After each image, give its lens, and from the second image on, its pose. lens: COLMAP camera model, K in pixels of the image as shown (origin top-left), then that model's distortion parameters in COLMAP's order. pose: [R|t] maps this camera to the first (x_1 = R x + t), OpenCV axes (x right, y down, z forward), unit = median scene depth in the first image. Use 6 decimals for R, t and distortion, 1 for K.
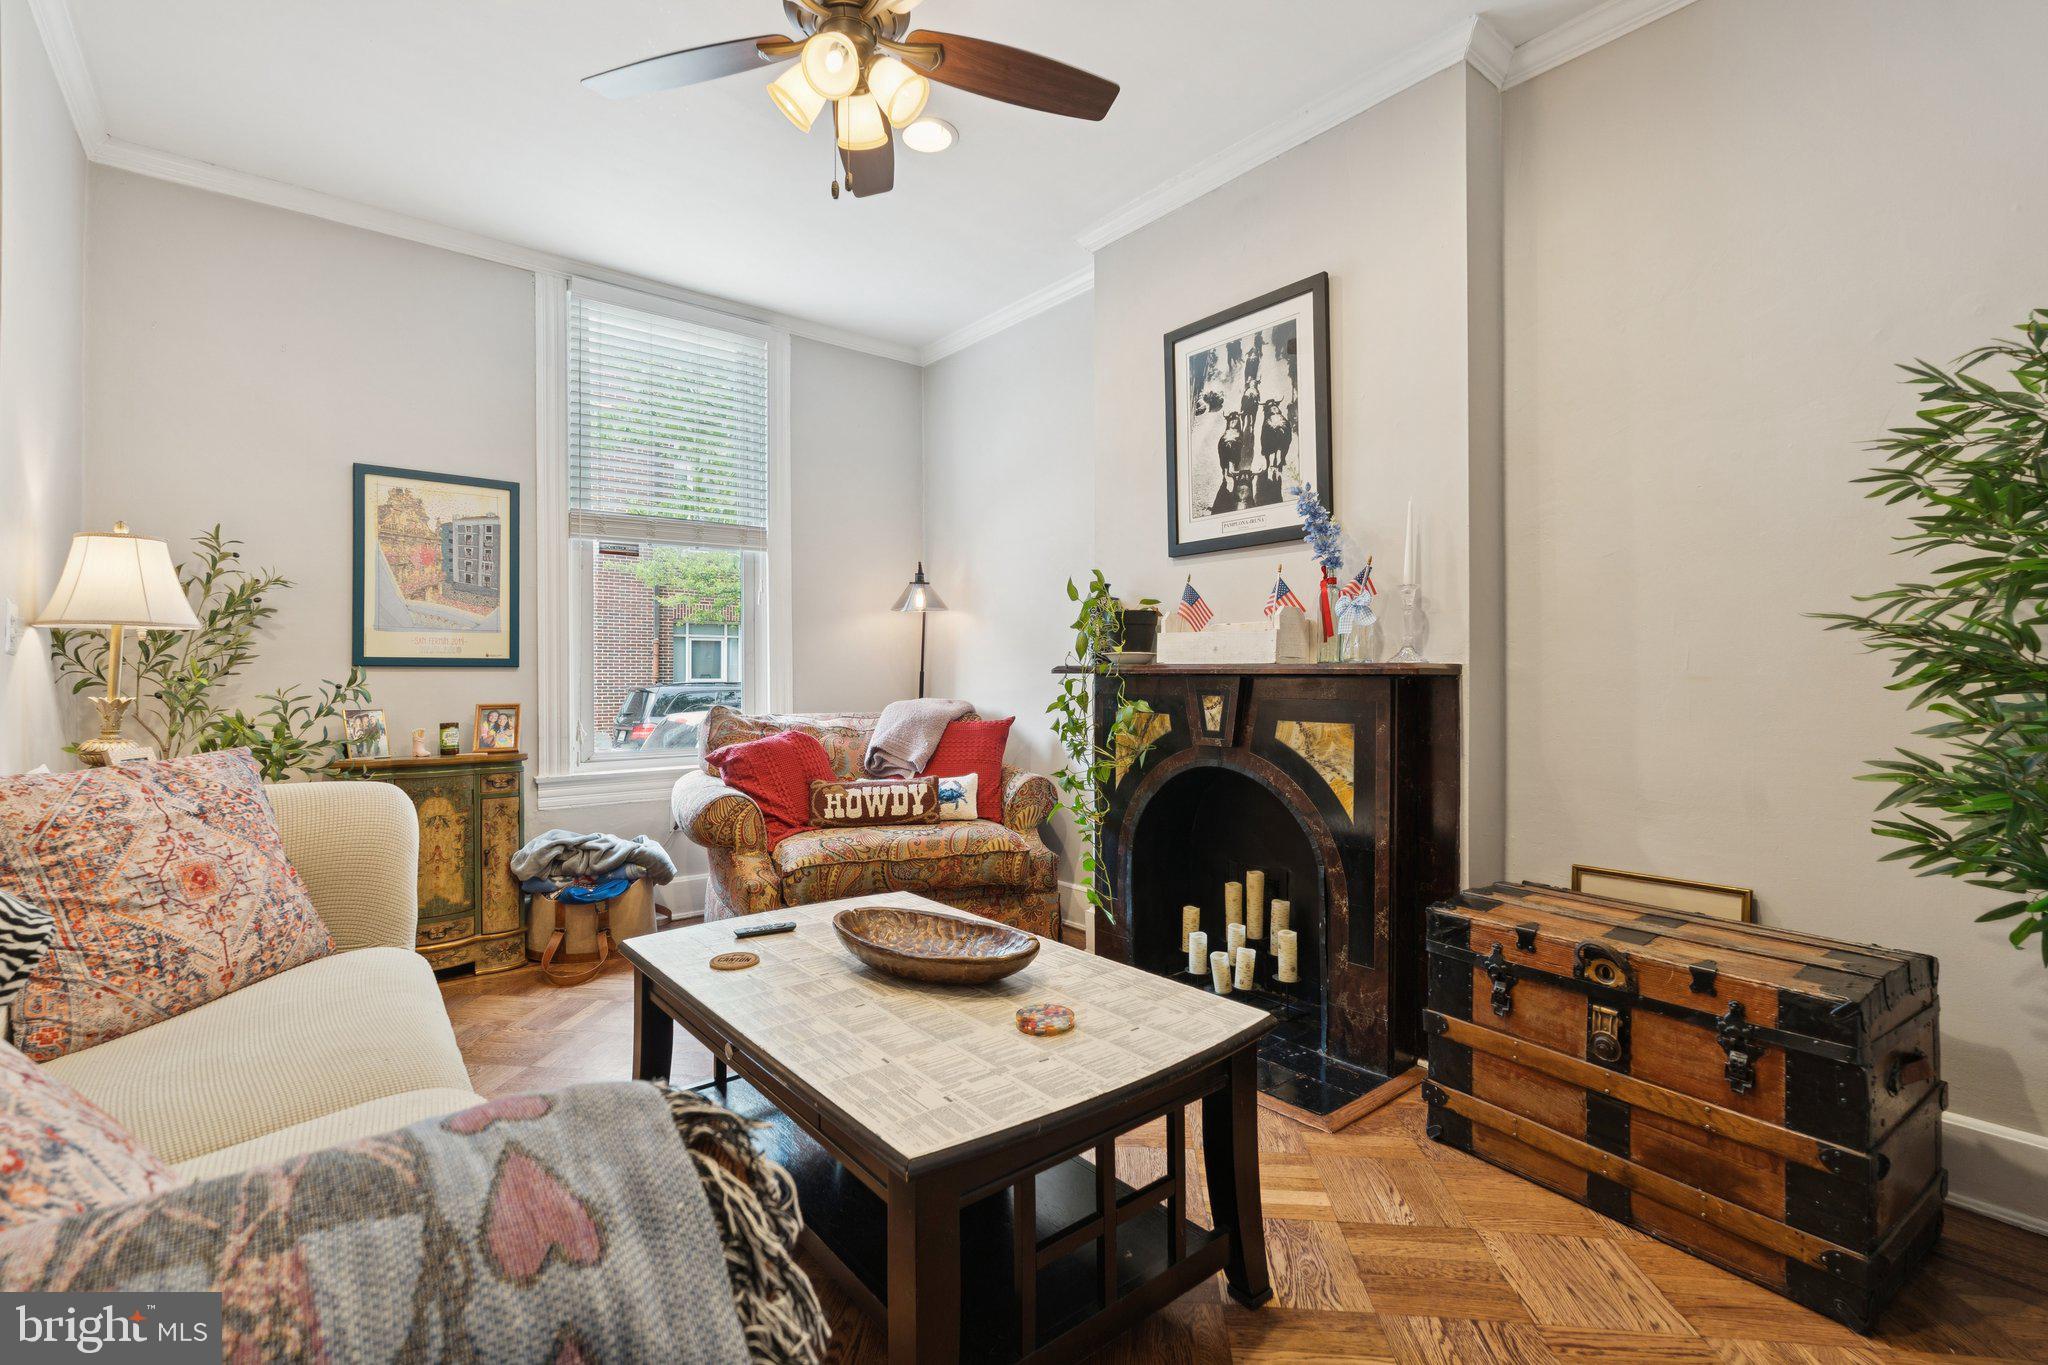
lens RADIAL K [[908.2, 0, 1007.5], [0, 908.2, 659.9], [0, 0, 1]] dist [-0.002149, -0.000237]
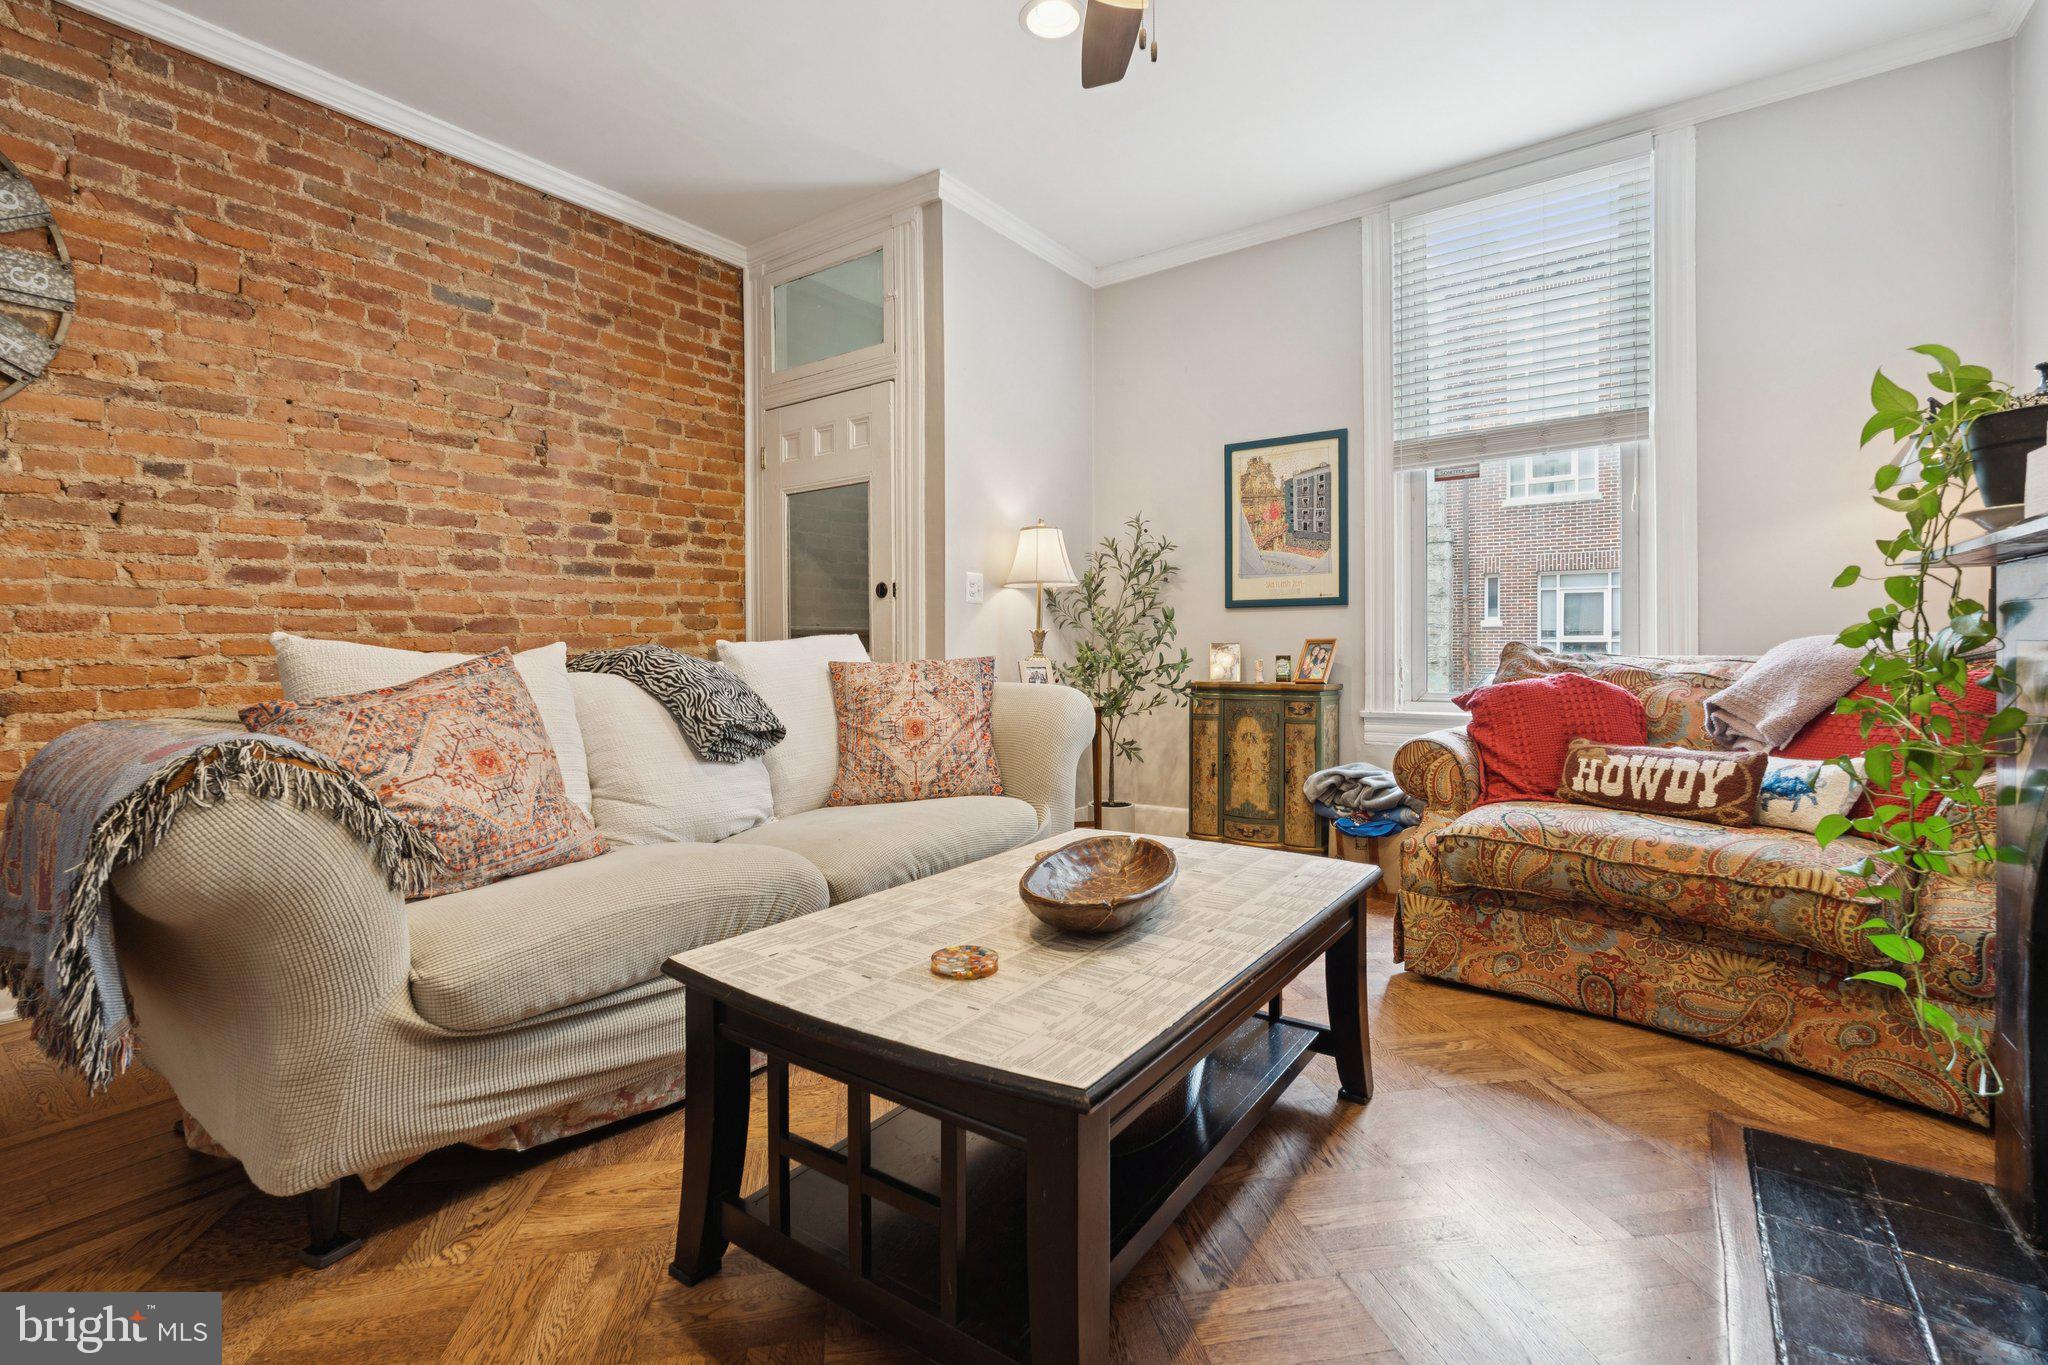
lens RADIAL K [[919.9, 0, 1023.3], [0, 919.9, 647.3], [0, 0, 1]] dist [0.000956, 0.000181]
pose [[0.272423, 0.001299, -0.962177, 0.400751], [0.024960, 0.999653, 0.008416, 0.040886], [0.961854, -0.026308, 0.272297, 0.367808]]
